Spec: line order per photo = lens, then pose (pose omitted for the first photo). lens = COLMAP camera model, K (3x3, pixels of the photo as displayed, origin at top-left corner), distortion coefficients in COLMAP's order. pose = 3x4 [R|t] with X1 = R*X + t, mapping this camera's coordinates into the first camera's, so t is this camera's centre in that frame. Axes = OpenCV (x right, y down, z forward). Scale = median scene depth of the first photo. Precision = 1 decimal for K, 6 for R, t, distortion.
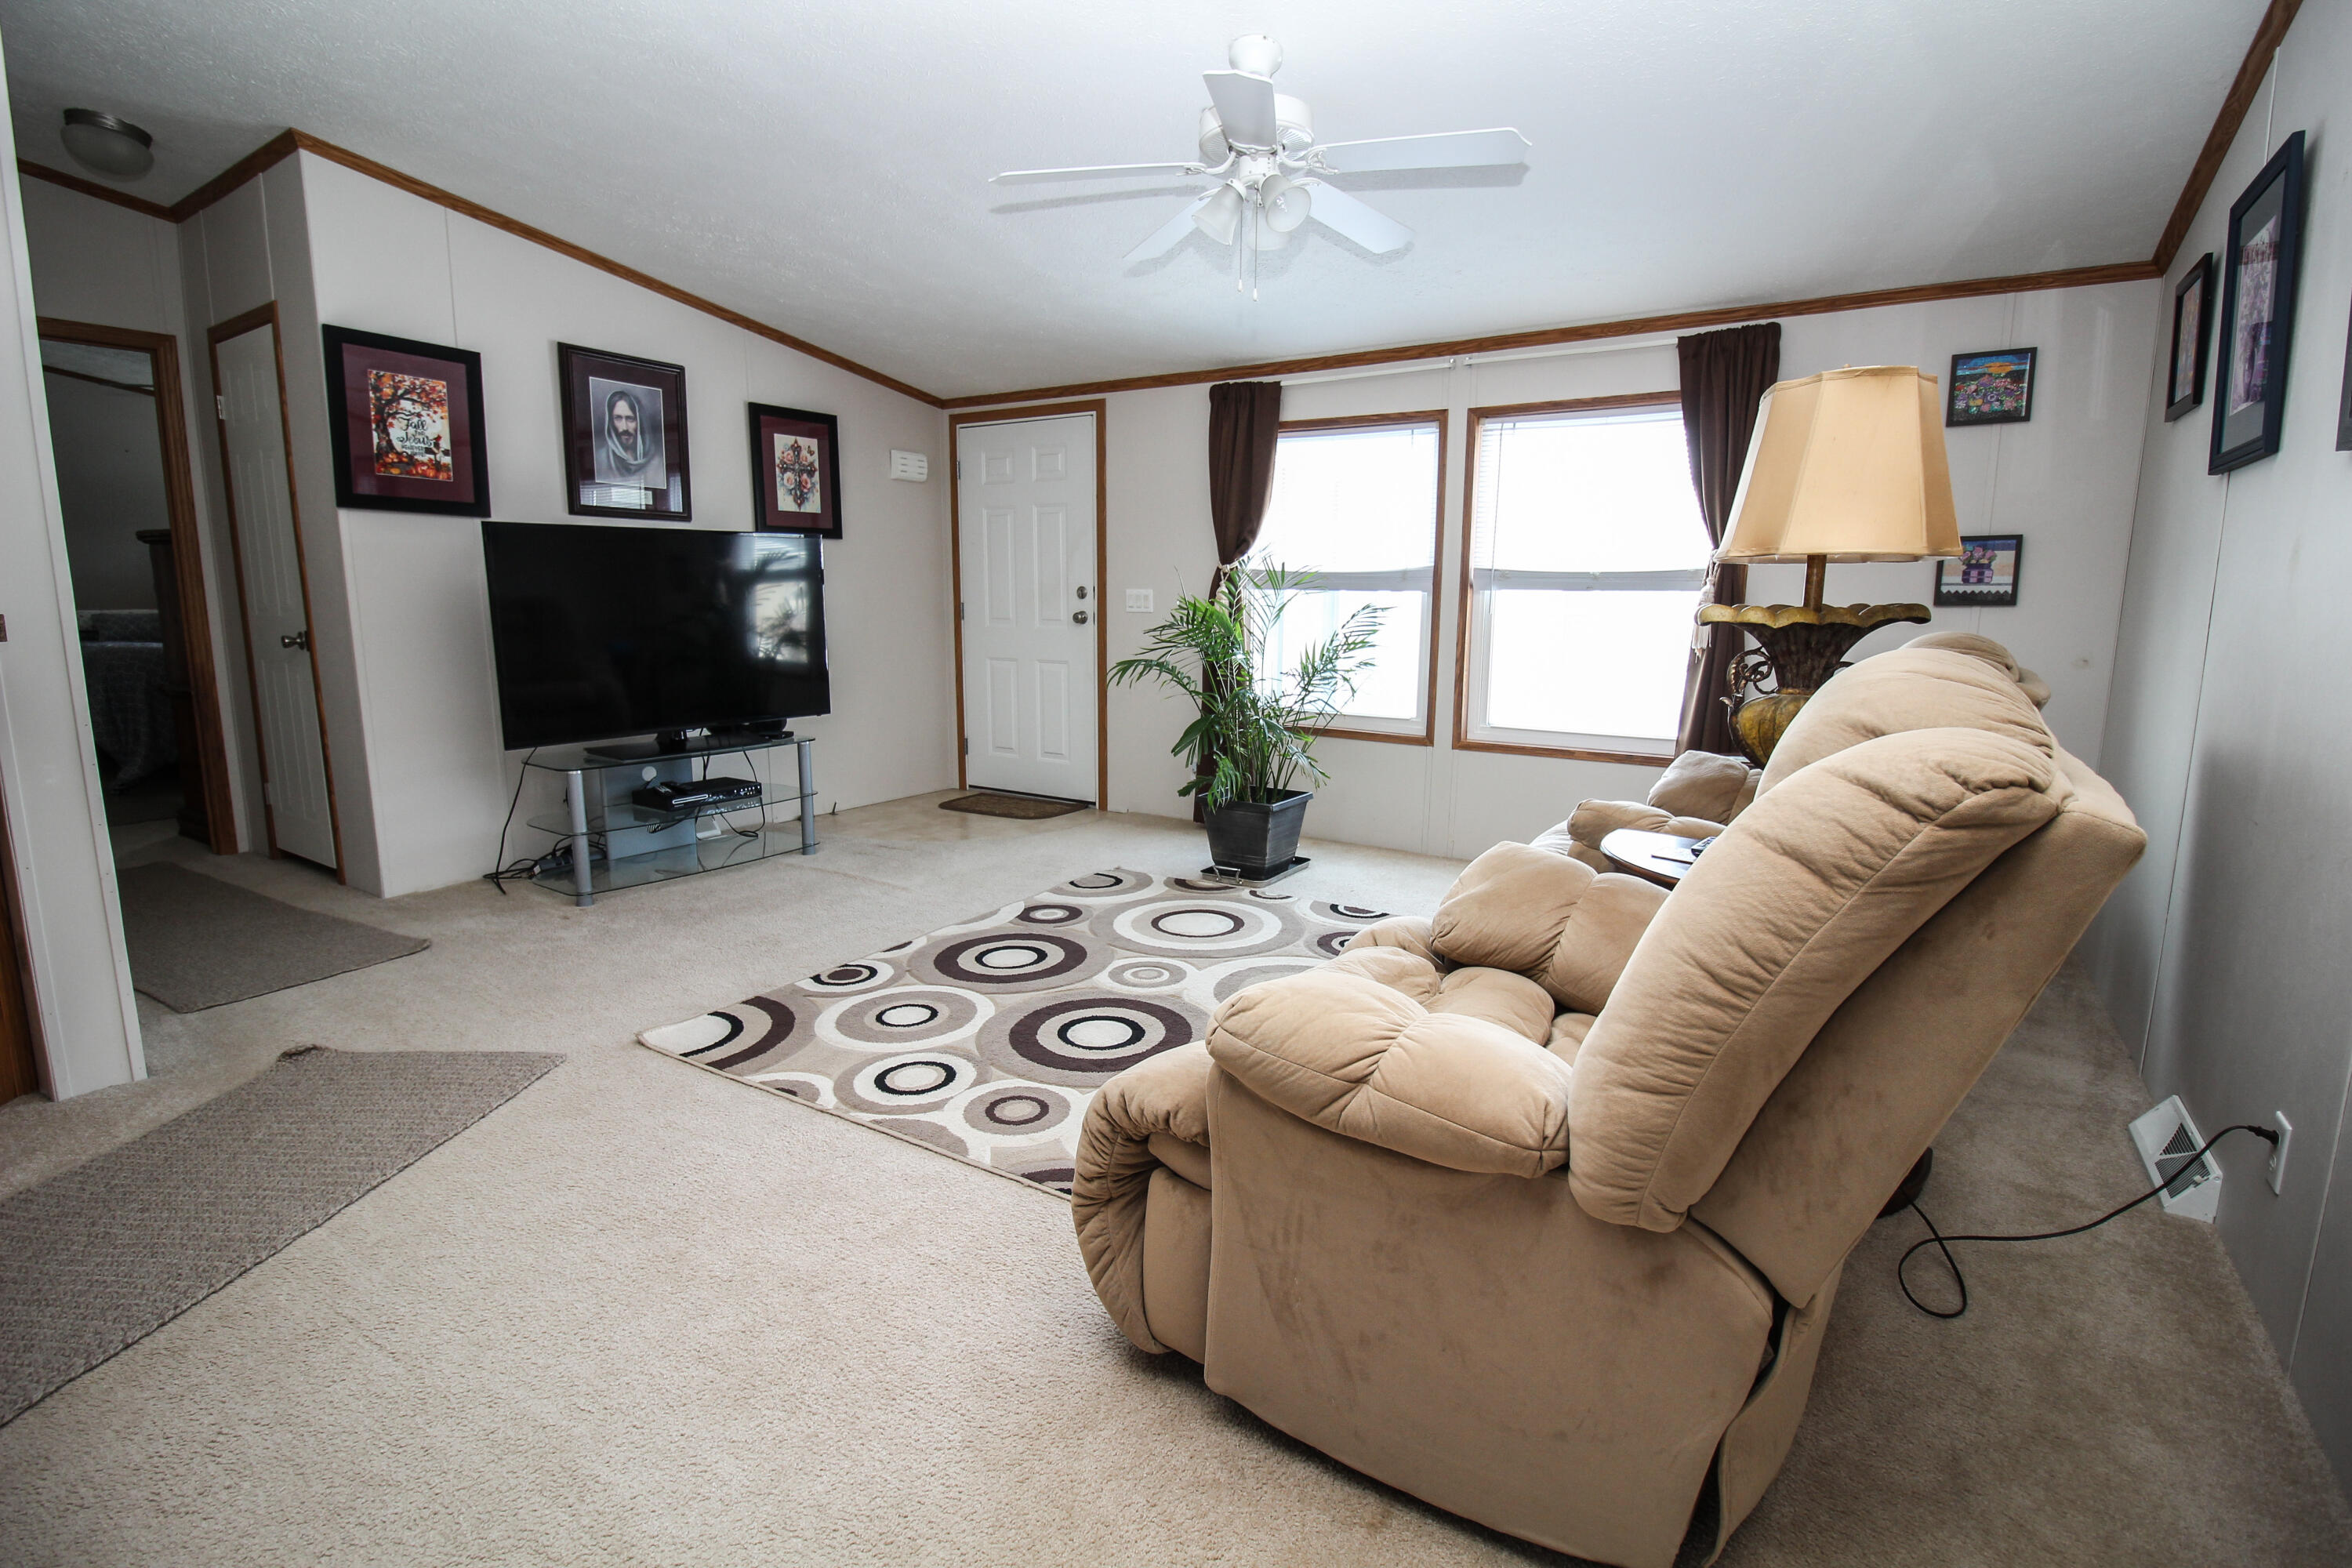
lens RADIAL K [[1088.8, 0, 1176.0], [0, 1088.8, 784.0], [0, 0, 1]] dist [-0.004495, -0.000535]
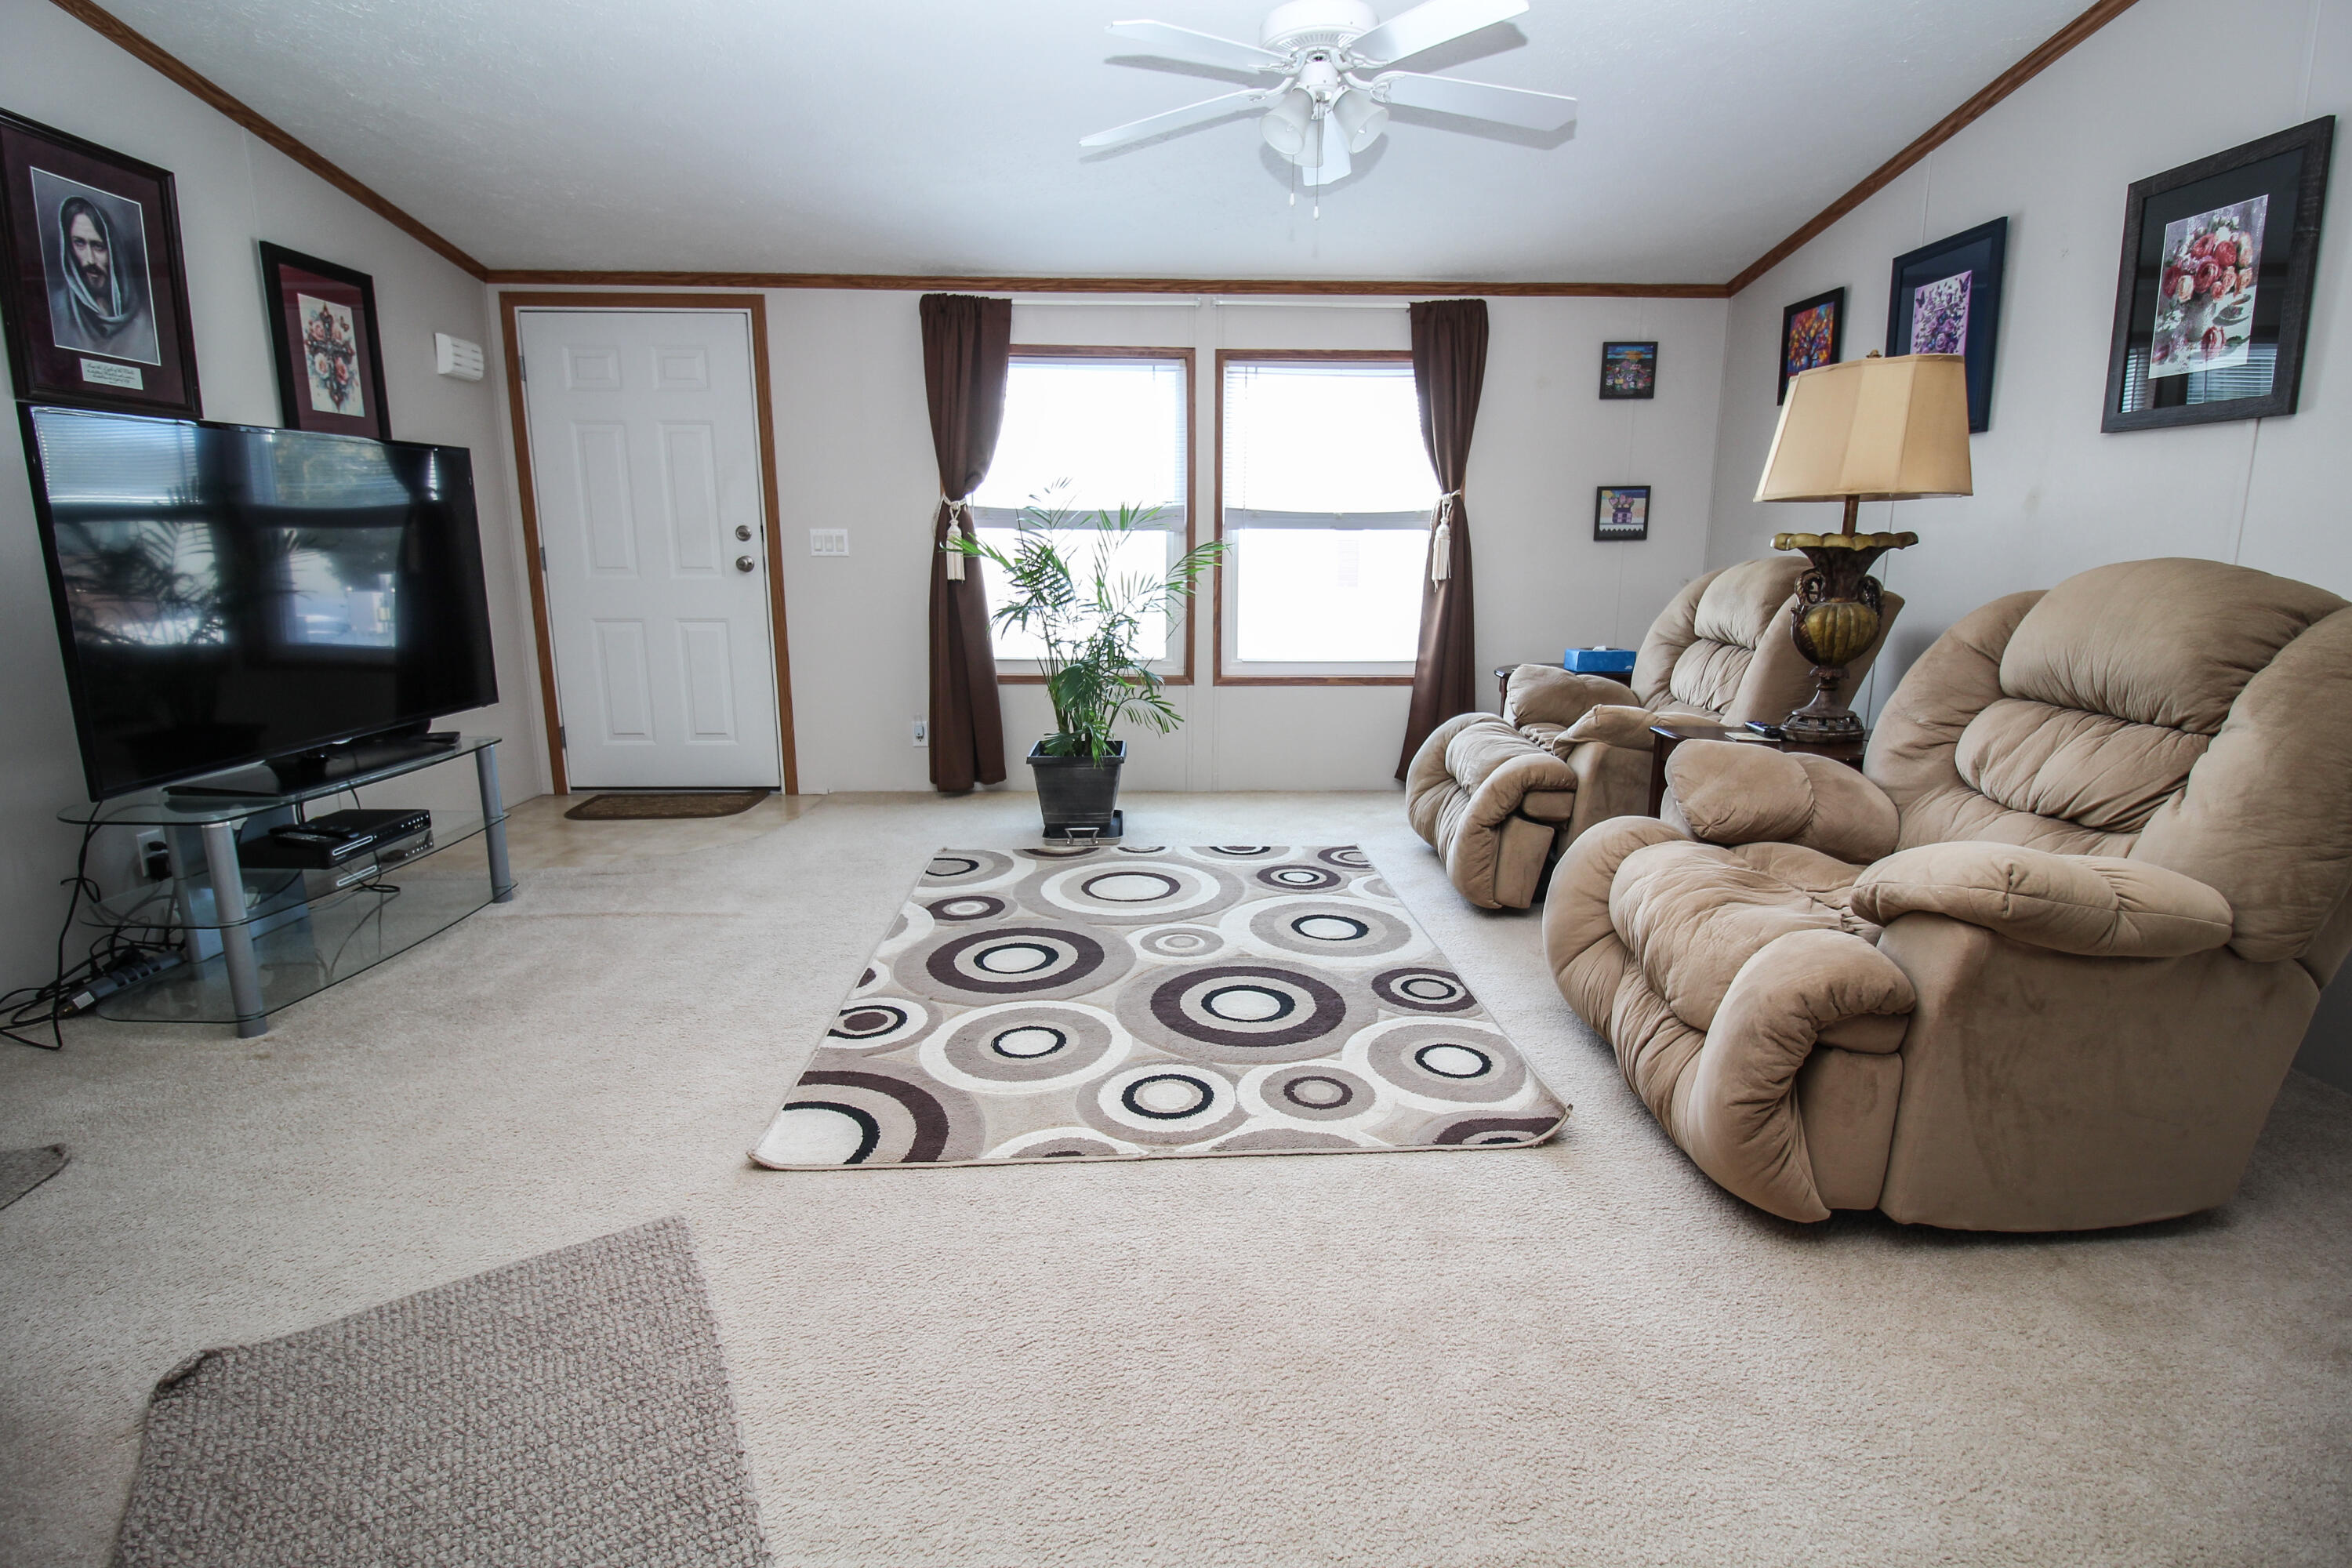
lens RADIAL K [[1121.1, 0, 1180.5], [0, 1121.1, 779.0], [0, 0, 1]] dist [0.000565, -0.012965]
pose [[0.820590, -0.121899, 0.558365, -0.407588], [0.102284, 0.992539, 0.066366, -0.019770], [-0.562289, 0.002652, 0.826936, 0.158652]]
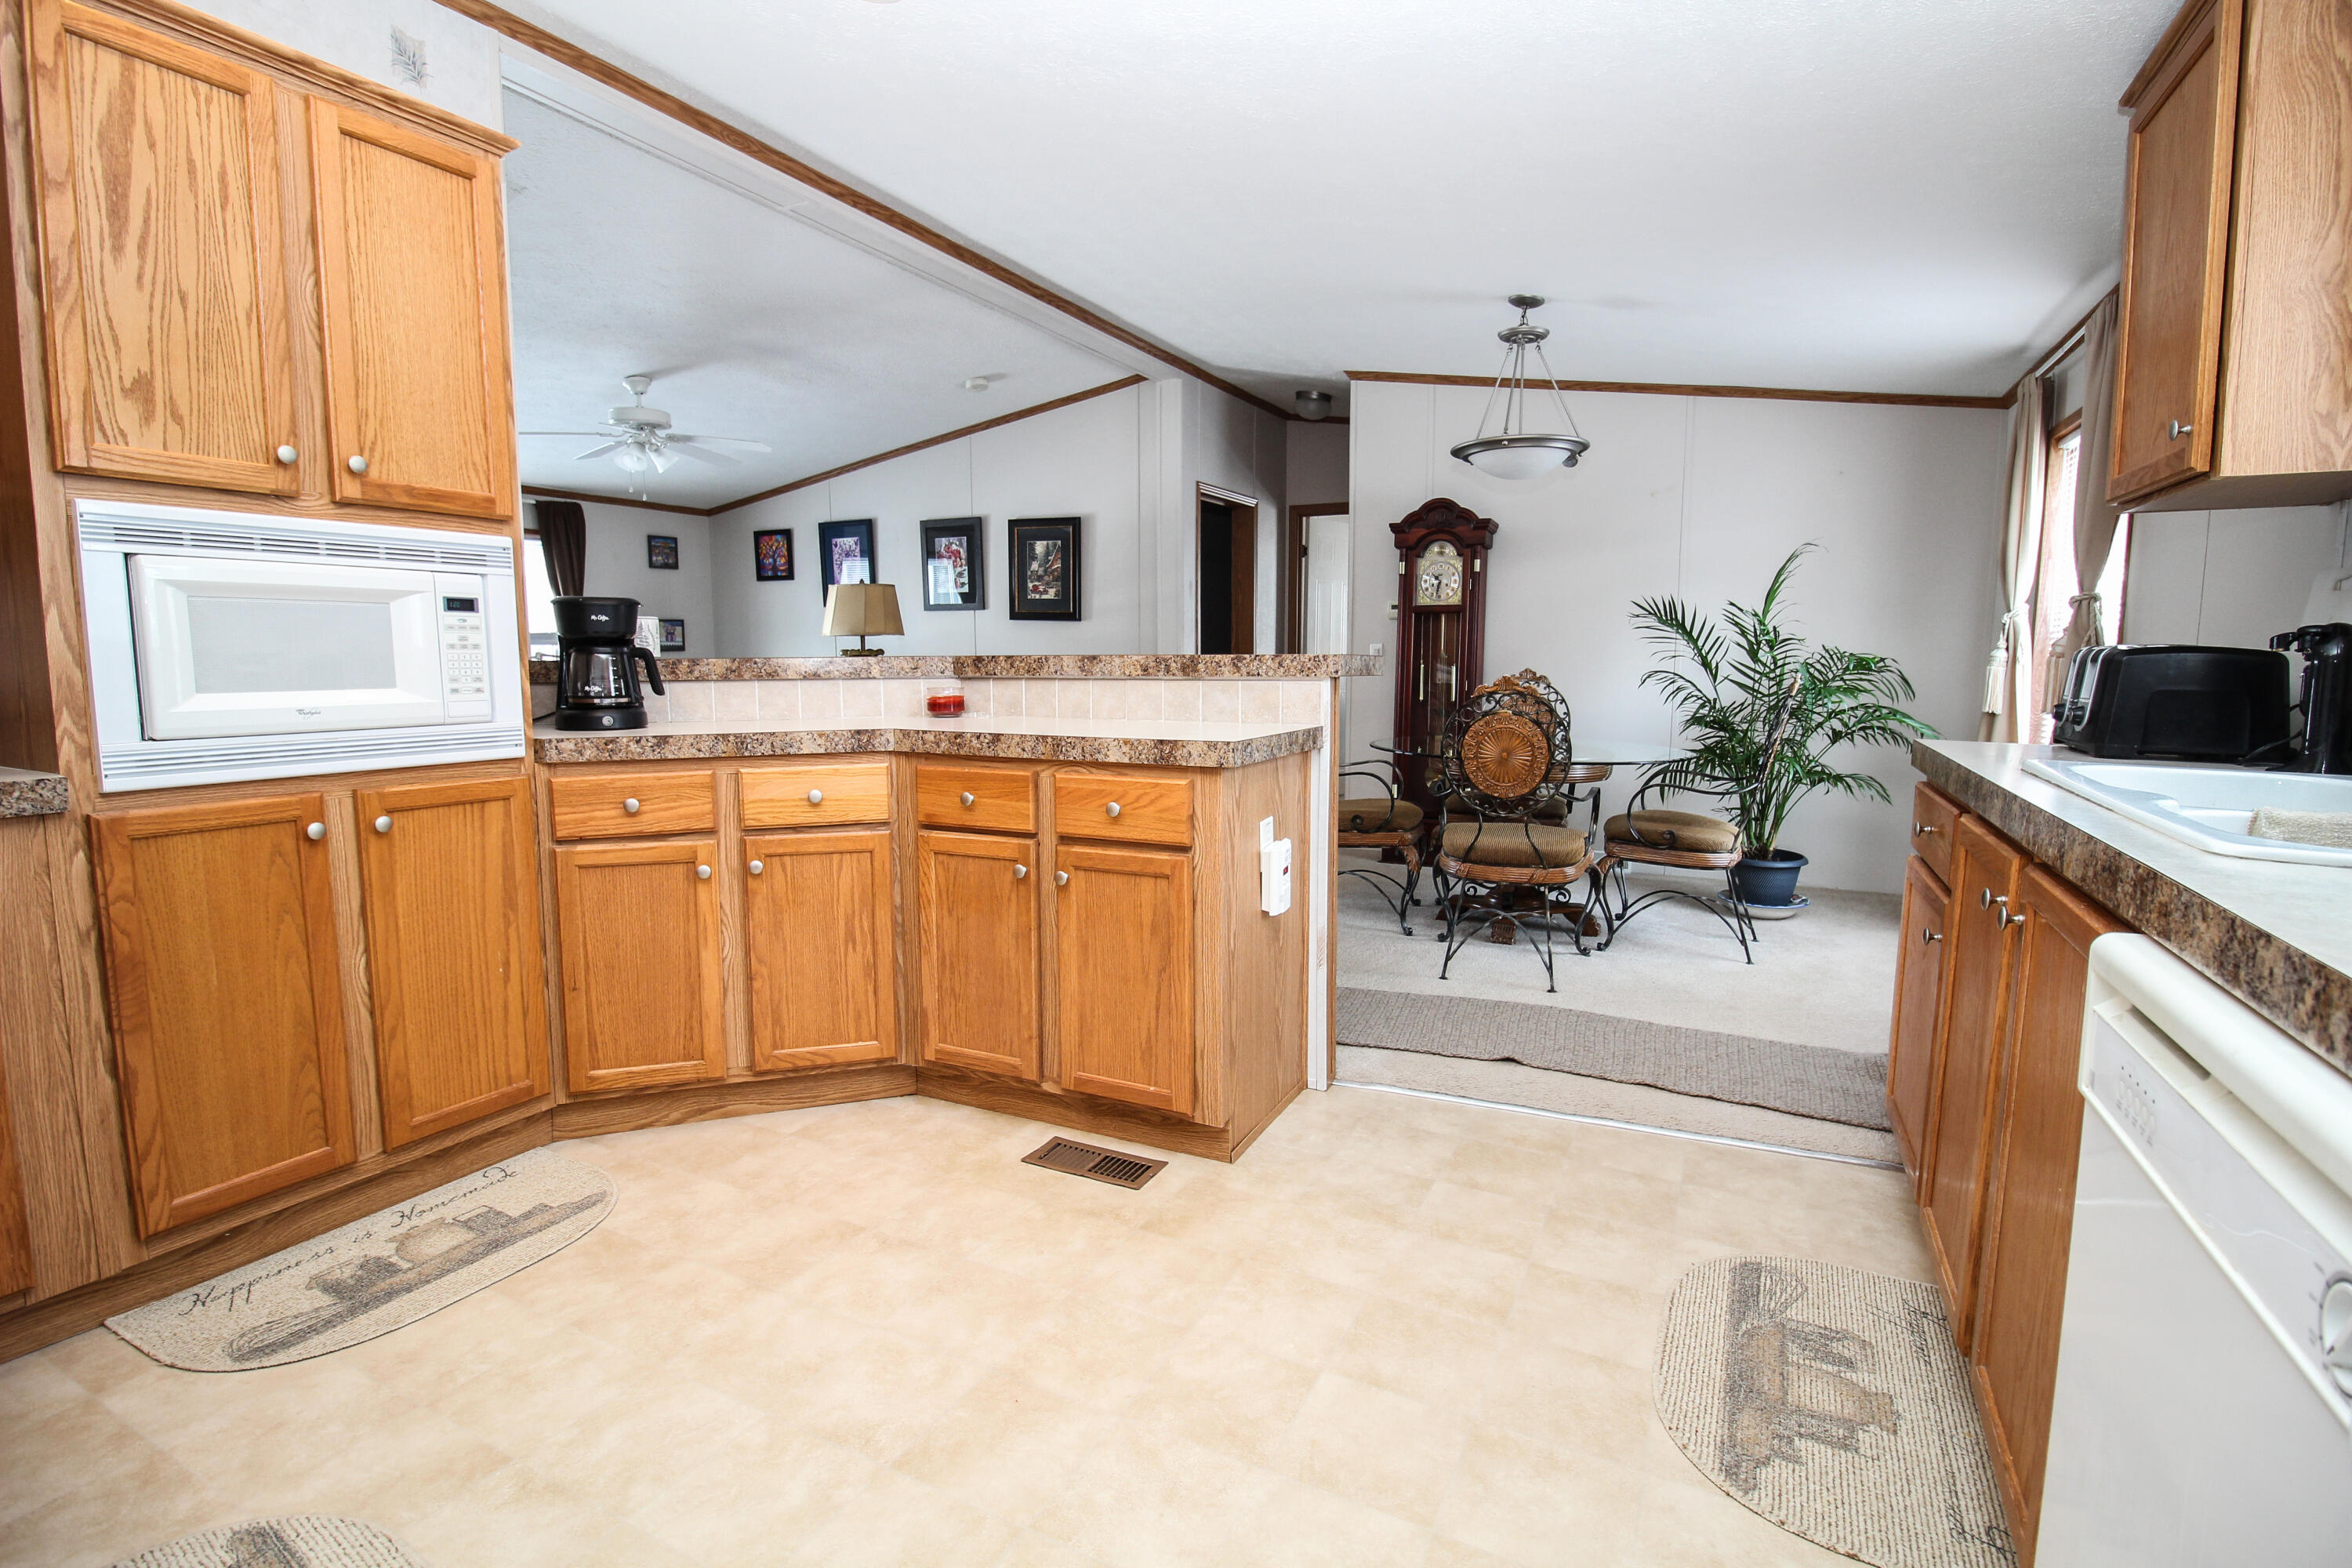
lens RADIAL K [[1090.2, 0, 1183.5], [0, 1090.2, 774.9], [0, 0, 1]] dist [-0.000319, -0.011815]
pose [[-0.101889, -0.119965, 0.987536, -1.310137], [0.172341, 0.975563, 0.136292, -0.036269], [-0.979754, 0.184079, -0.078725, 0.181712]]
